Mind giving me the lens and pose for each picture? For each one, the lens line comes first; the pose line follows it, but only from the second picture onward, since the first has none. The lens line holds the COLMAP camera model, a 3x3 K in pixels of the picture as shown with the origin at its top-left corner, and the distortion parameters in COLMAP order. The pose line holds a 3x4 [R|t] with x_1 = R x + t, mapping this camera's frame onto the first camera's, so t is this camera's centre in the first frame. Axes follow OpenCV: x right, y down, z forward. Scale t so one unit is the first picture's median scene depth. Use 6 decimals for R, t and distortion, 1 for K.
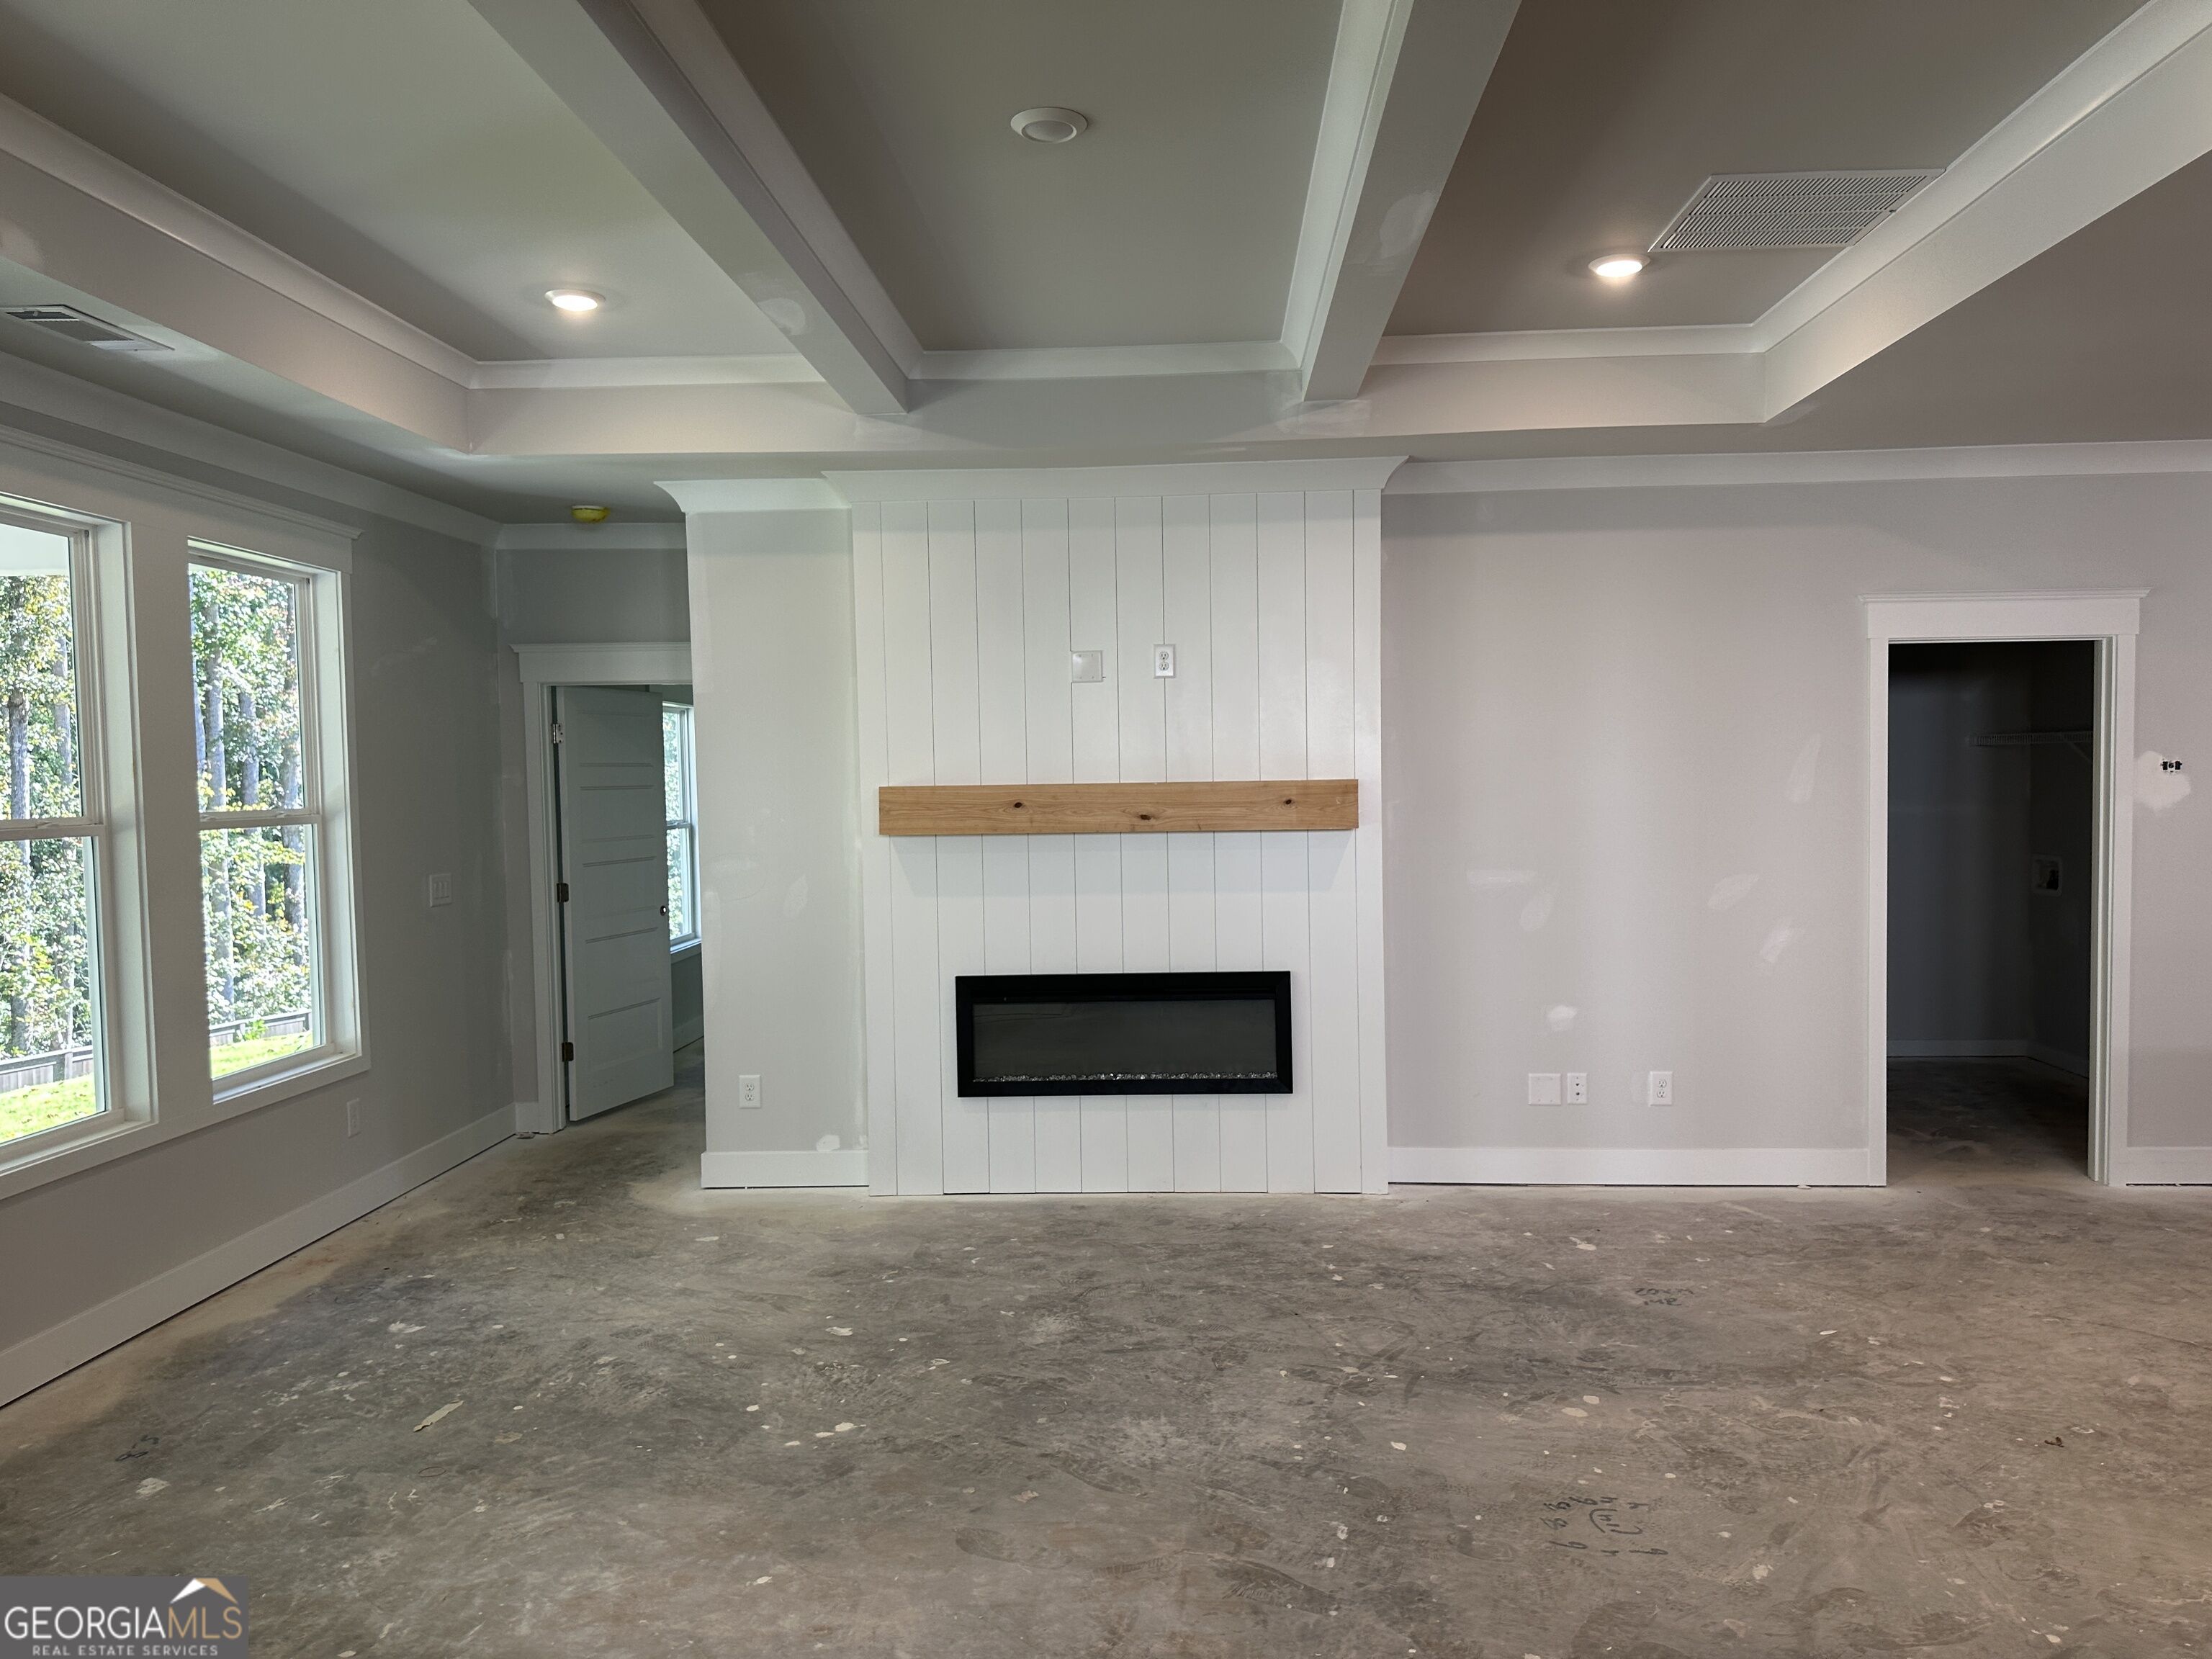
lens RADIAL K [[1553.8, 0, 1100.7], [0, 1553.8, 814.7], [0, 0, 1]] dist [0.061569, -0.076976]
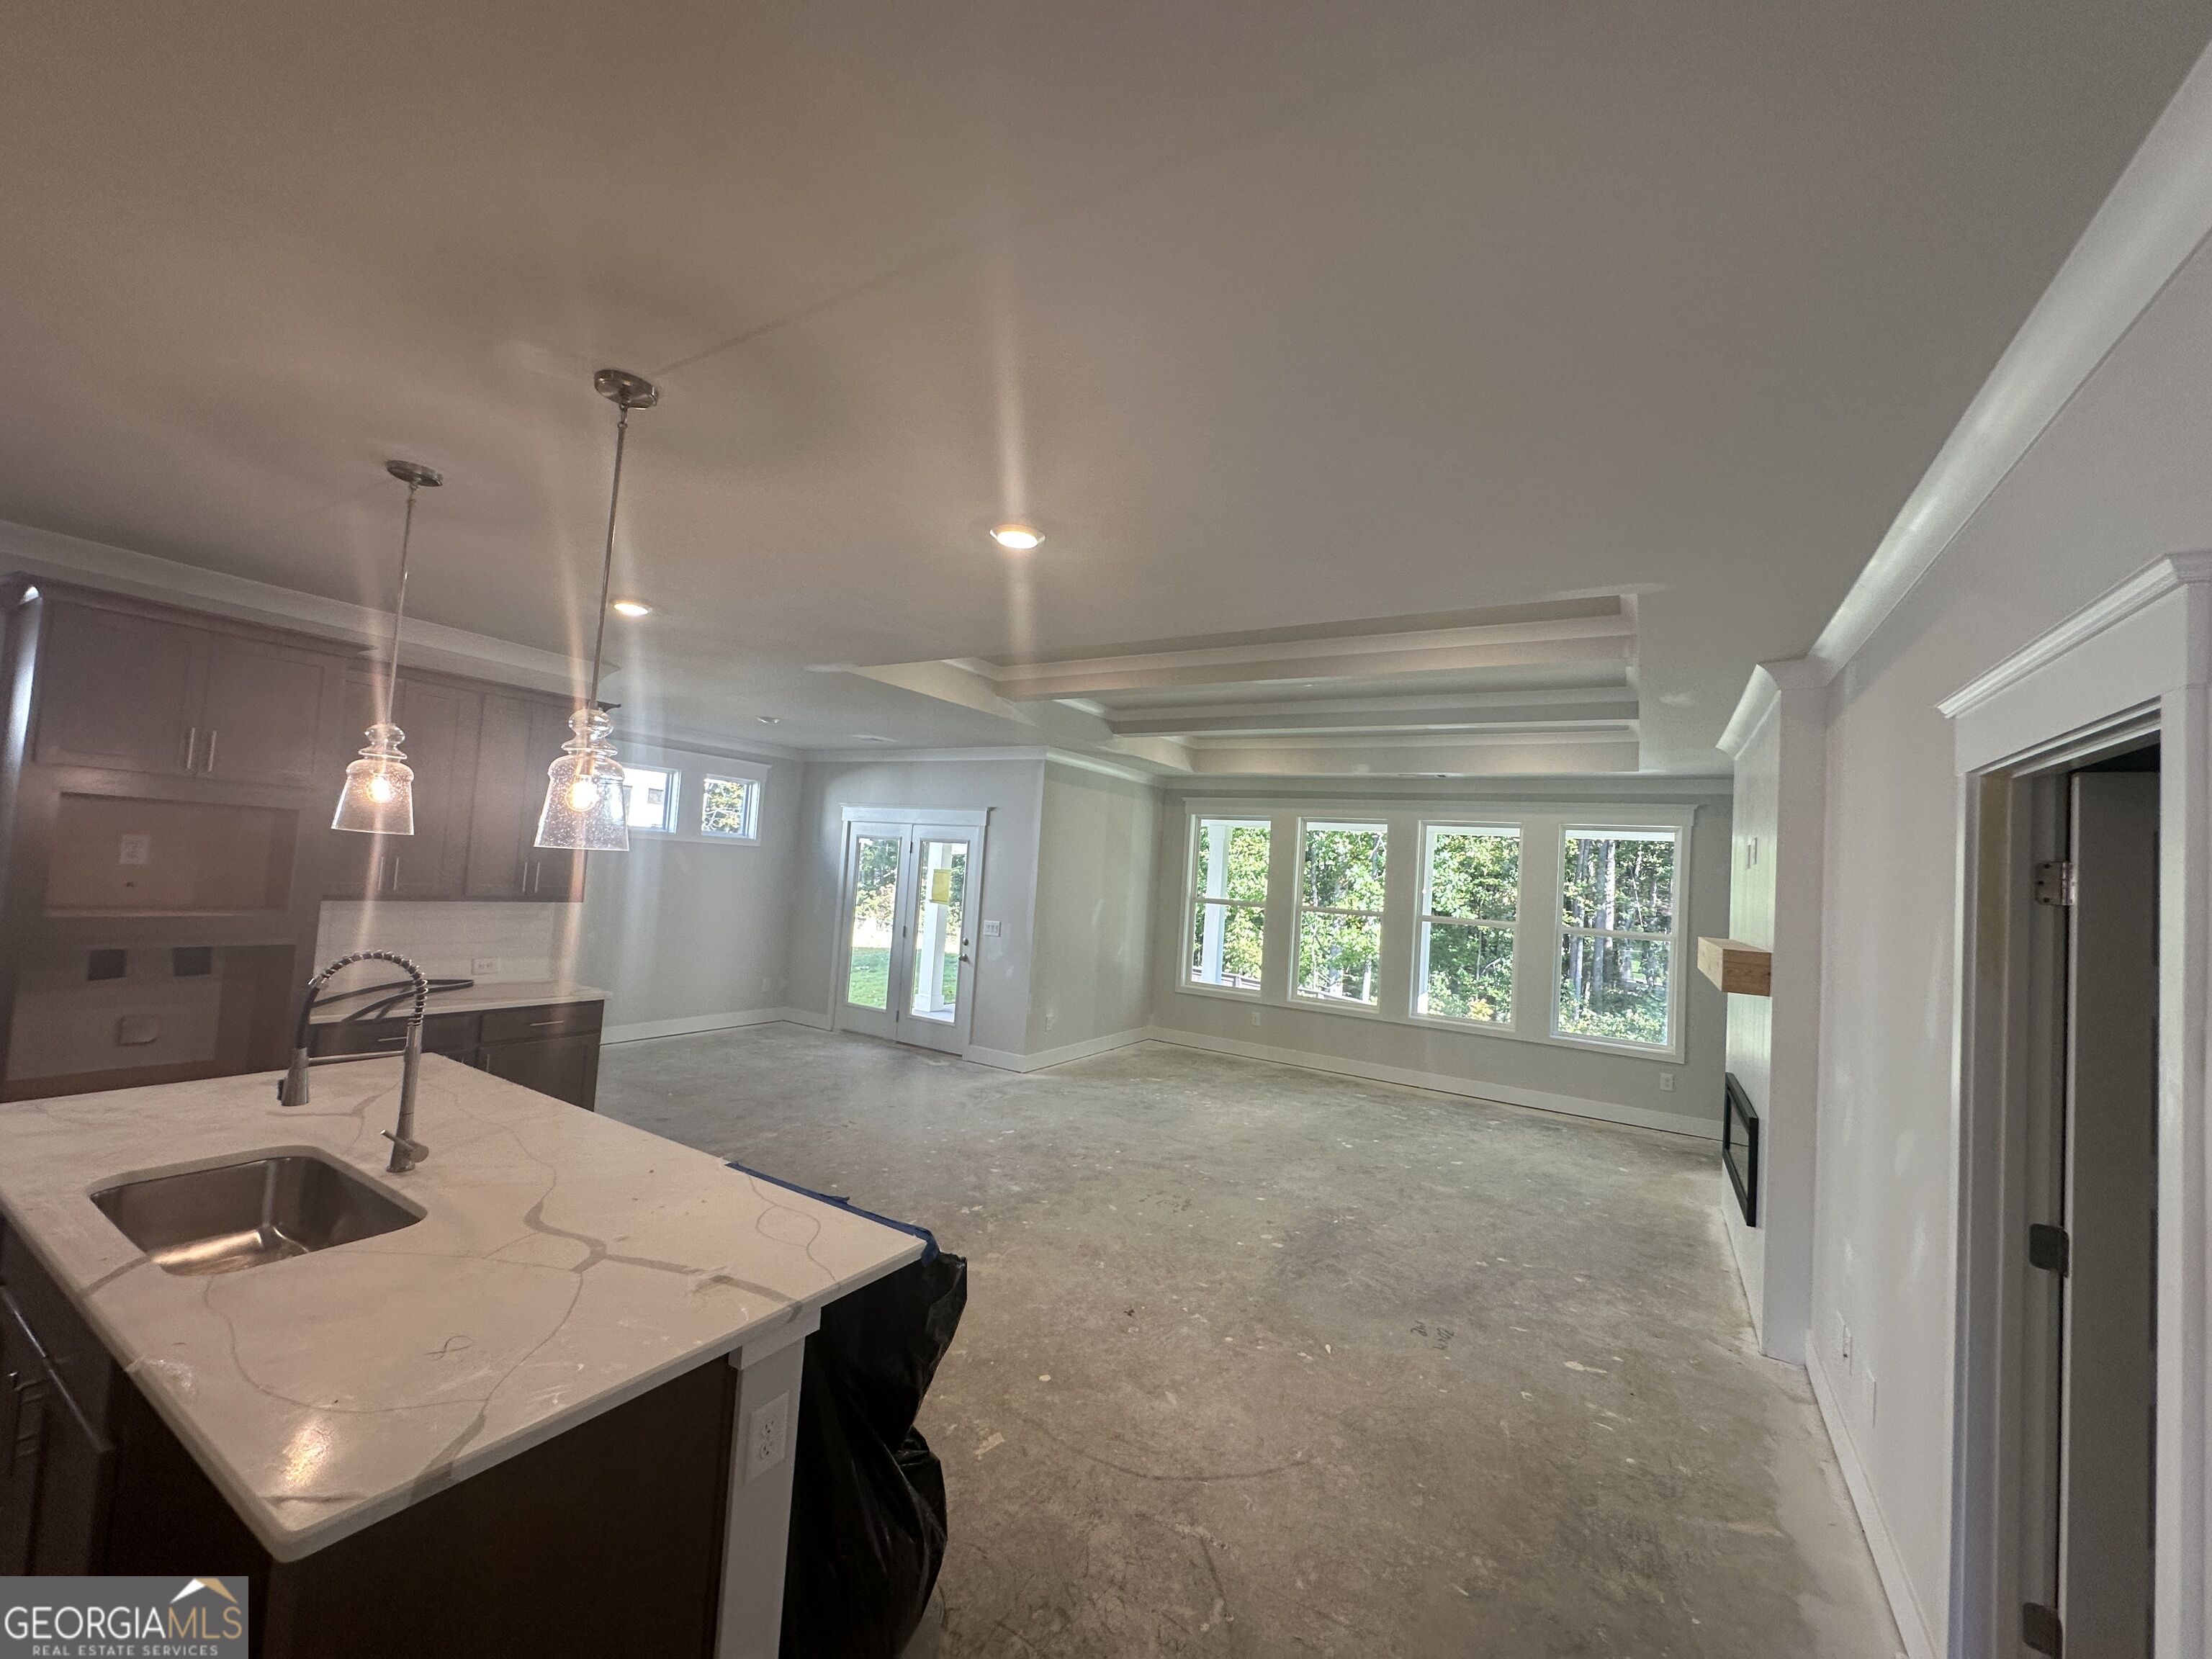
lens RADIAL K [[879.4, 0, 1109.3], [0, 879.4, 827.5], [0, 0, 1]] dist [-0.003843, 0.000120]
pose [[-0.467100, -0.058768, -0.882249, 1.265043], [-0.080838, 0.996448, -0.023576, -0.079165], [0.880501, 0.060307, -0.470192, 1.192145]]
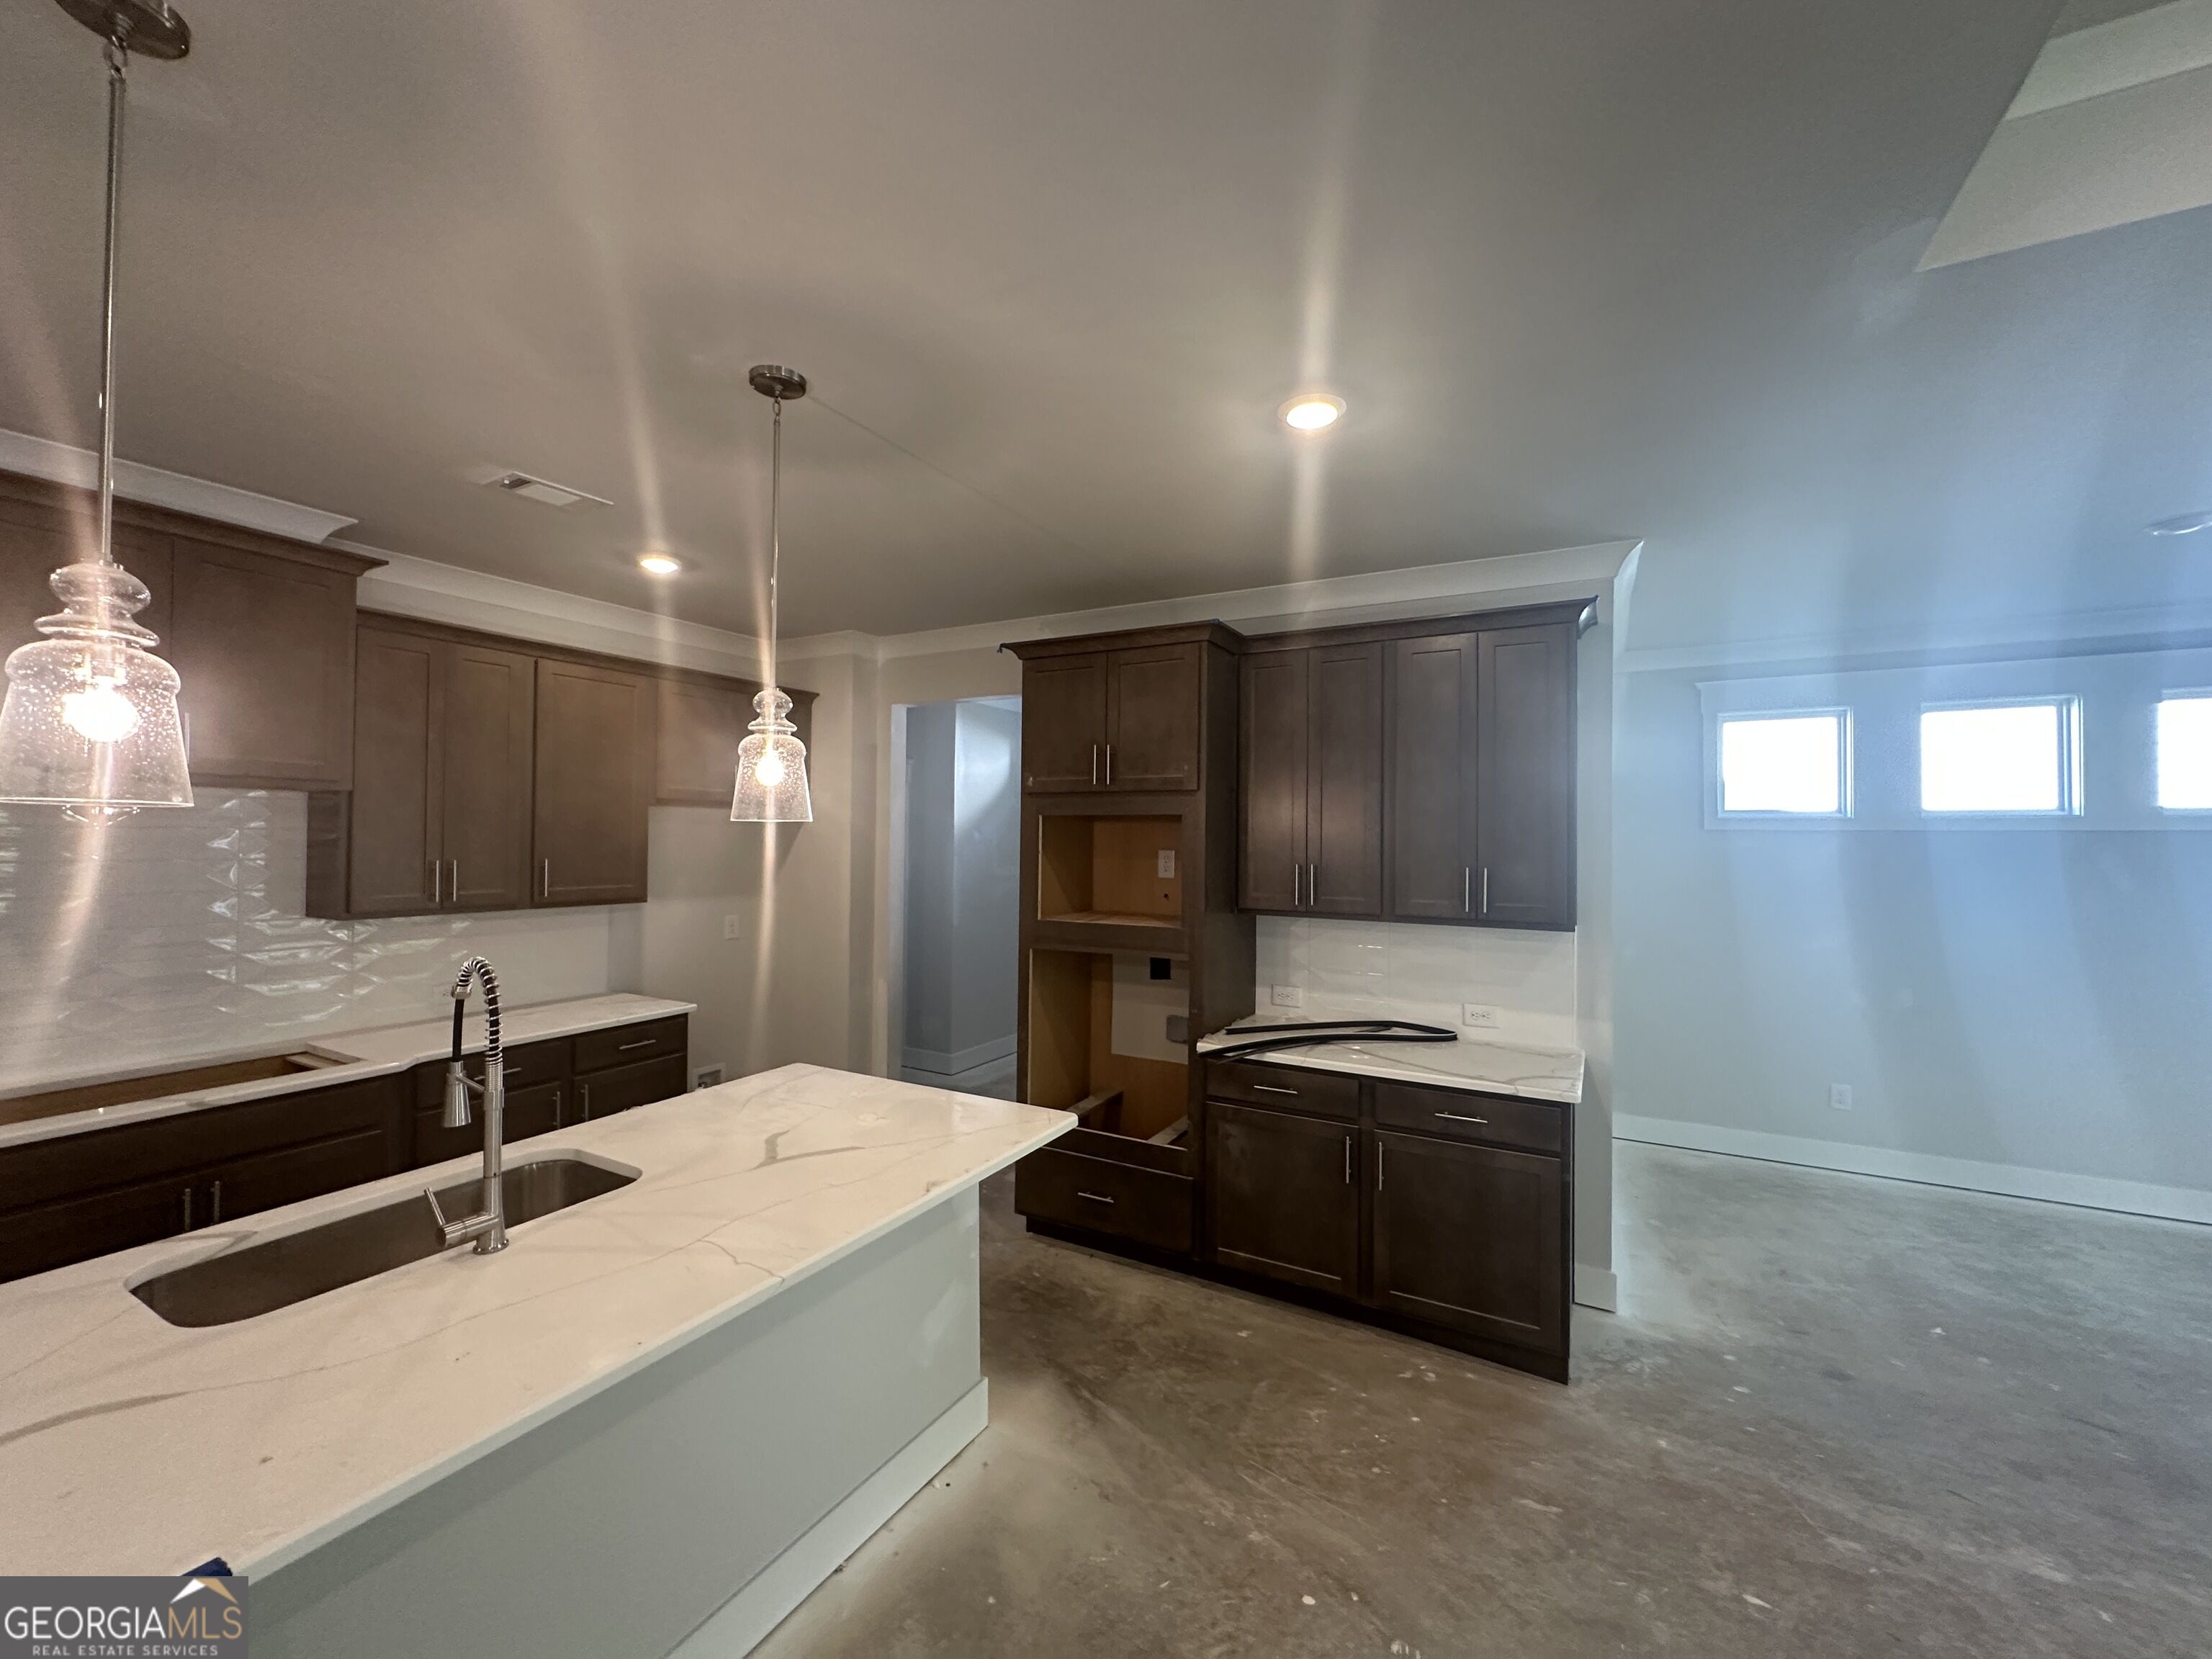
lens RADIAL K [[879.4, 0, 1109.3], [0, 879.4, 827.5], [0, 0, 1]] dist [-0.003843, 0.000120]
pose [[-0.900513, 0.013910, 0.434606, 0.610657], [0.017295, 0.999843, 0.003834, -0.045915], [-0.434484, 0.010969, -0.900613, 0.849516]]
